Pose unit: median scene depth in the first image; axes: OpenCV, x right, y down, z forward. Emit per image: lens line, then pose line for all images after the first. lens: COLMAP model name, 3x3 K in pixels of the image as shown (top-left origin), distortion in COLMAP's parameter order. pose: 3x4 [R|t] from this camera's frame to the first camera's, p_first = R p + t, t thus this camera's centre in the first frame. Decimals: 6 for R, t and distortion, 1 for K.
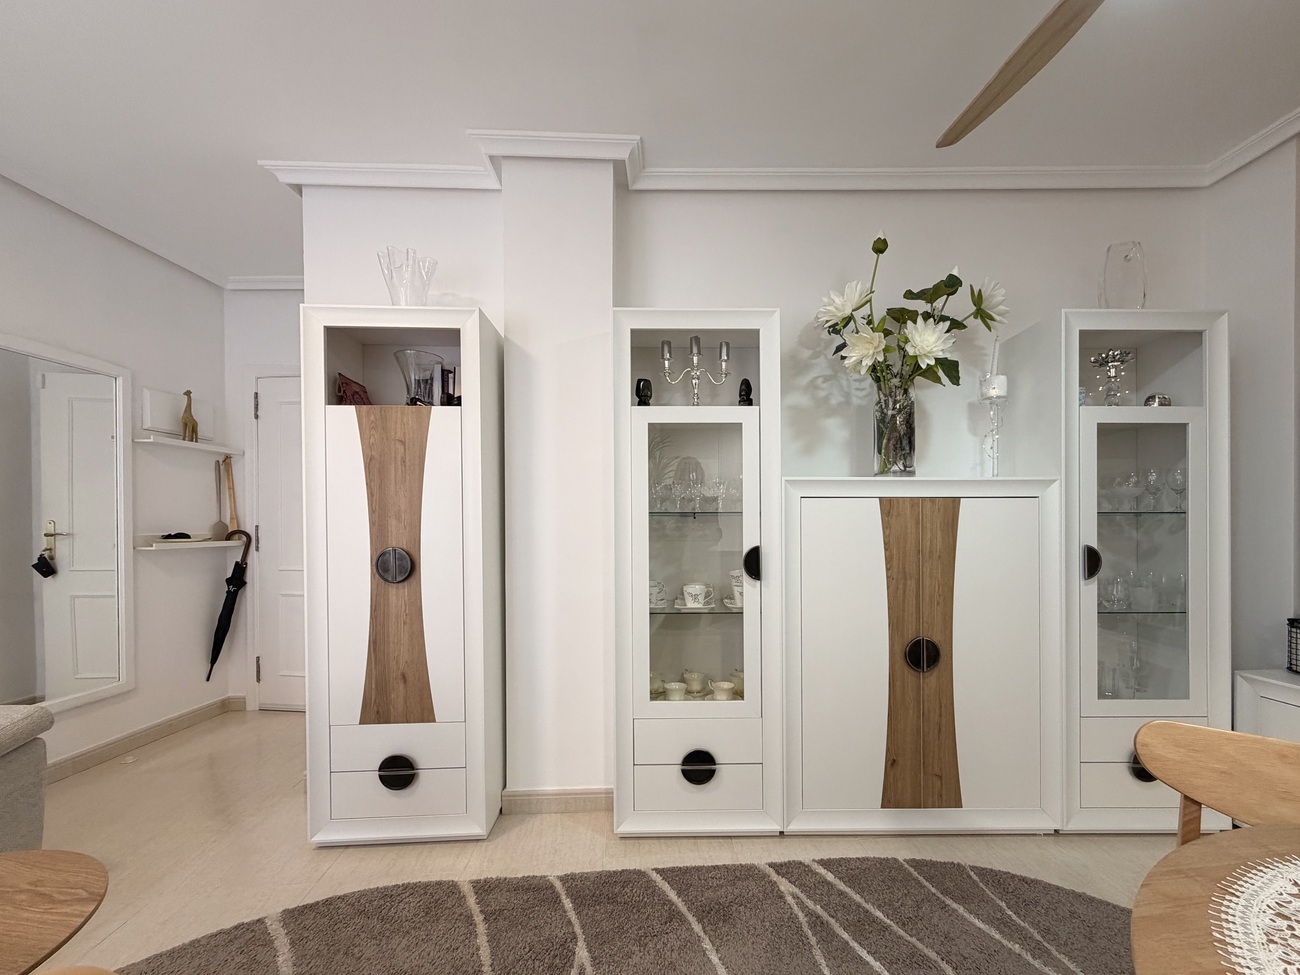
lens RADIAL K [[540.0, 0, 682.2], [0, 540.0, 525.1], [0, 0, 1]] dist [0.002363, 0.000123]
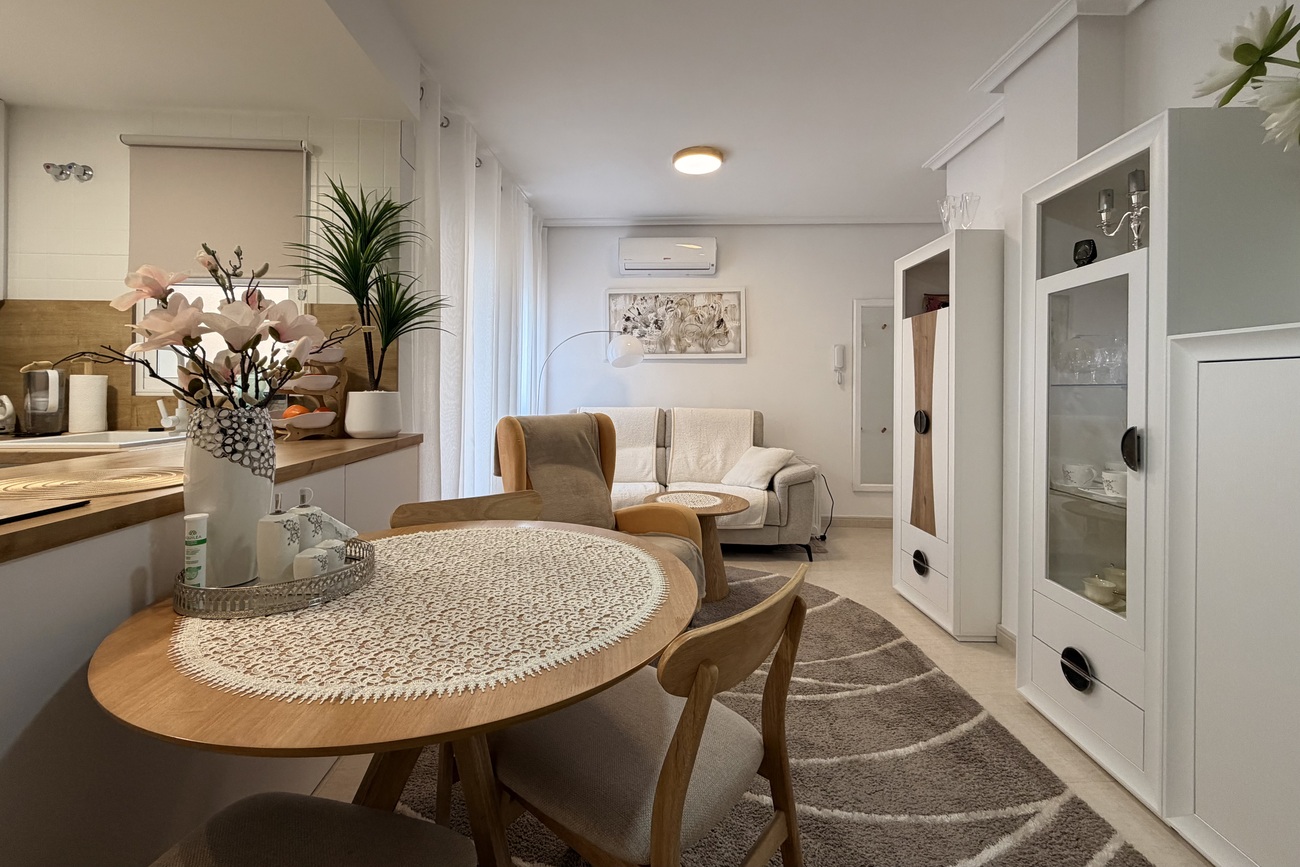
lens RADIAL K [[535.1, 0, 644.3], [0, 535.1, 387.4], [0, 0, 1]] dist [0.000157, -0.000042]
pose [[-0.069966, -0.001136, -0.997549, 0.951400], [-0.013314, 0.999911, -0.000205, -0.009642], [0.997460, 0.013267, -0.069975, 0.336531]]
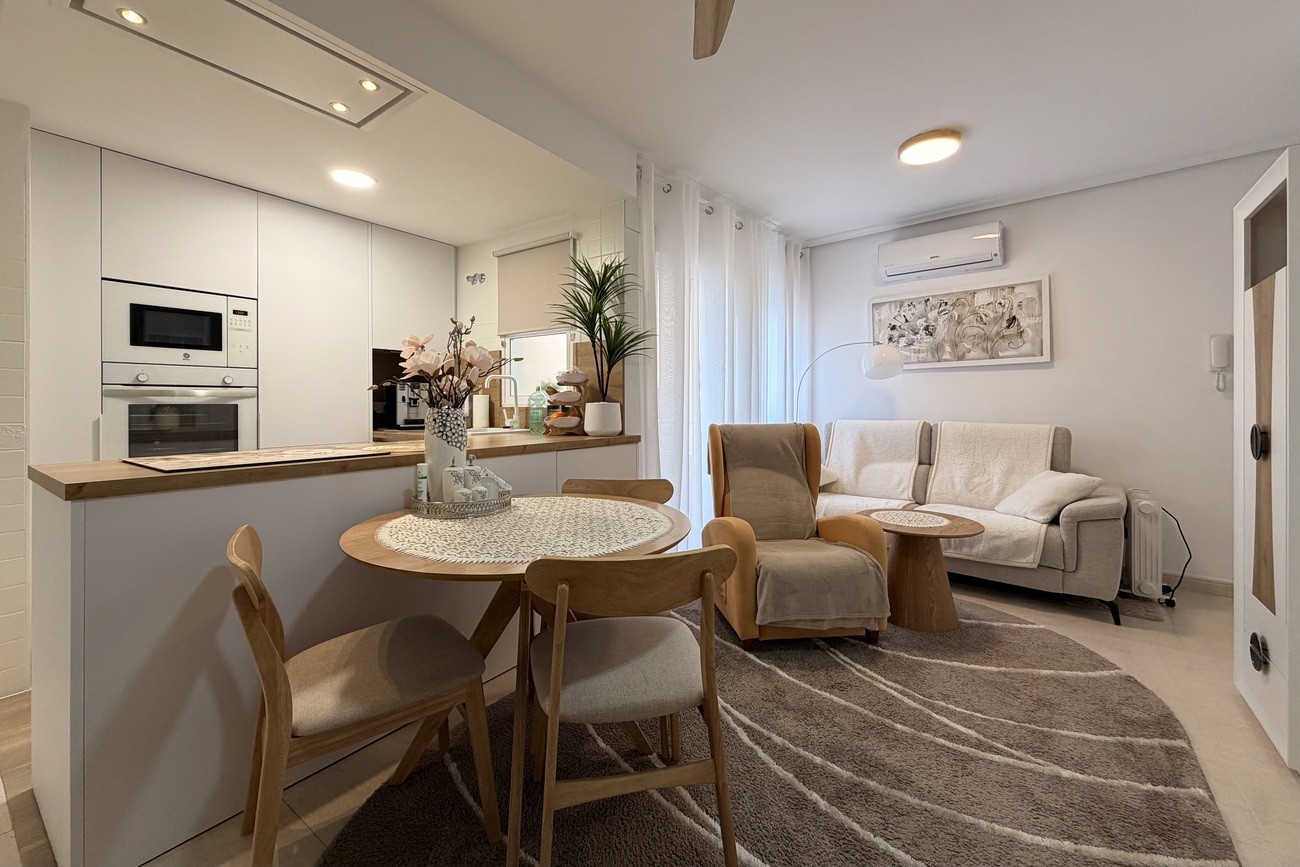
lens RADIAL K [[516.0, 0, 647.0], [0, 516.0, 404.8], [0, 0, 1]] dist [0.000667, -0.000202]
pose [[-0.671555, 0.001428, -0.740954, 0.894055], [-0.002995, 0.999985, 0.004642, 0.004684], [0.740949, 0.005337, -0.671540, 0.784602]]
